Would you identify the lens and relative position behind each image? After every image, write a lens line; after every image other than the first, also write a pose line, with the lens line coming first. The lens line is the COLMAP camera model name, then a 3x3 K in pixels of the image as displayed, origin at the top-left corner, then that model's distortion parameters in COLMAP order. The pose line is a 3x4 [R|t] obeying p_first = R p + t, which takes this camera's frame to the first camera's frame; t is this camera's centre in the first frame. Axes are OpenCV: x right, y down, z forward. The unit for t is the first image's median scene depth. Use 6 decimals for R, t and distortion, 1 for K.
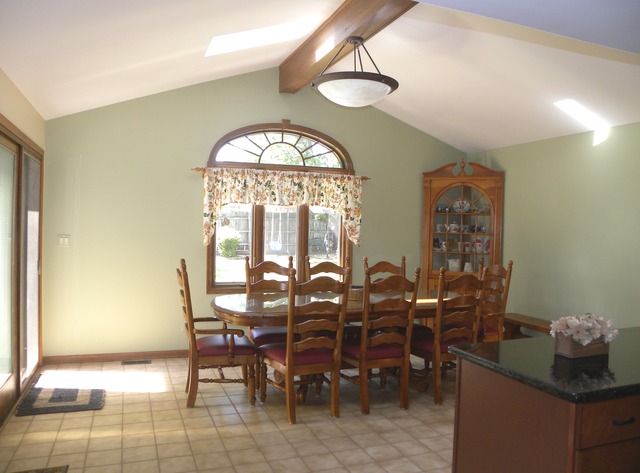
lens RADIAL K [[484.9, 0, 320.4], [0, 484.9, 236.7], [0, 0, 1]] dist [-0.092176, 0.000093]
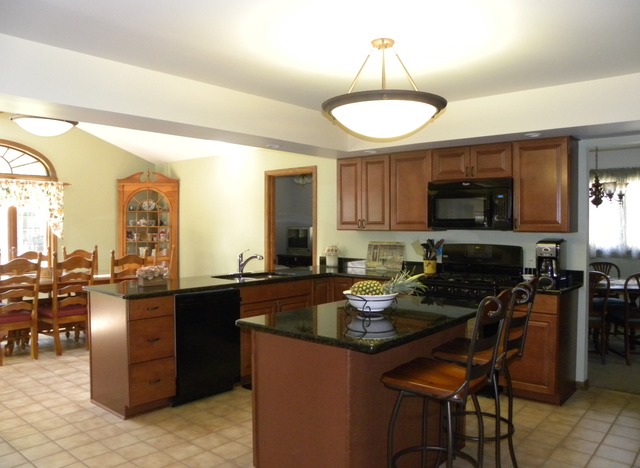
lens RADIAL K [[512.5, 0, 320.1], [0, 512.5, 228.8], [0, 0, 1]] dist [-0.113269, 0.038329]
pose [[0.884574, -0.025646, 0.465694, 0.069597], [0.028548, 0.999592, 0.000820, 0.010842], [-0.465525, 0.012569, 0.884945, -0.428447]]
